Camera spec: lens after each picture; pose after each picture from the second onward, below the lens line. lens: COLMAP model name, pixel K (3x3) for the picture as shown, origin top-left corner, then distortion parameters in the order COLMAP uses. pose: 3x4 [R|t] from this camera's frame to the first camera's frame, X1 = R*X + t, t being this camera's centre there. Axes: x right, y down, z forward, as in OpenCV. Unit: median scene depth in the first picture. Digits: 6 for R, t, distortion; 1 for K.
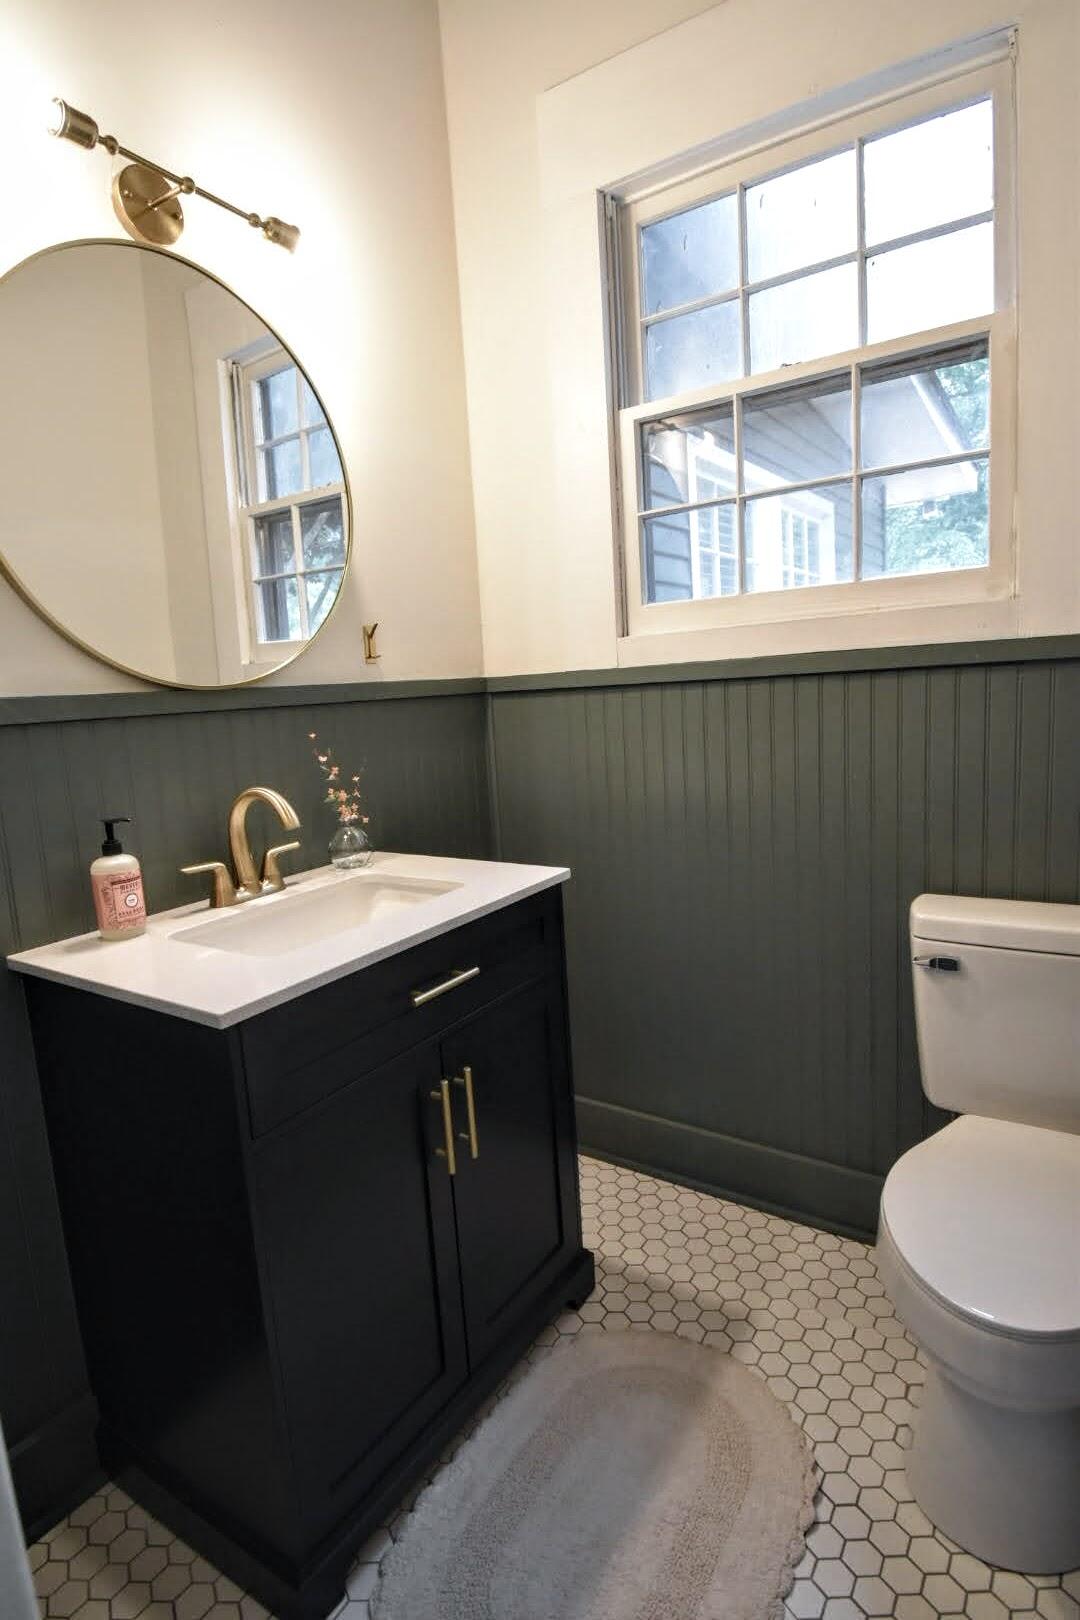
lens RADIAL K [[823.7, 0, 545.8], [0, 823.7, 805.5], [0, 0, 1]] dist [0.001712, -0.021911]
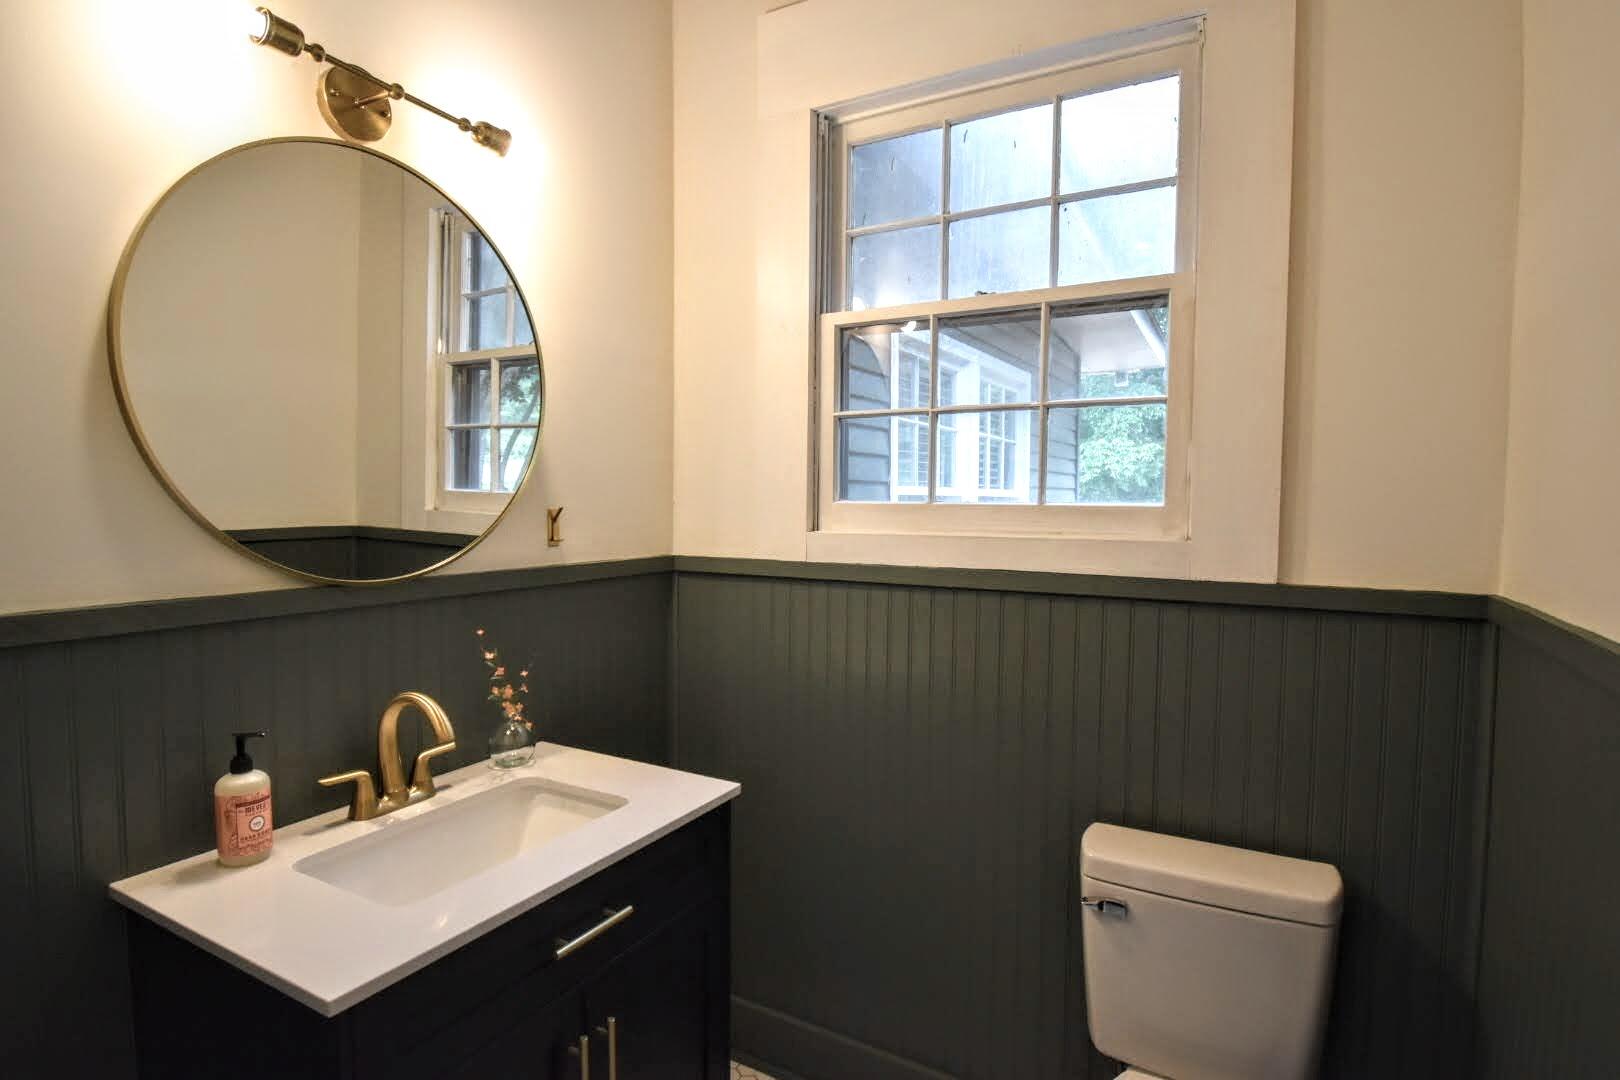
lens RADIAL K [[823.7, 0, 810.0], [0, 823.7, 540.0], [0, 0, 1]] dist [0.001712, -0.021911]
pose [[0.995292, 0.063624, 0.073114, 0.020984], [-0.056574, 0.993893, -0.094747, -0.118187], [-0.078696, 0.090164, 0.992813, 0.009489]]
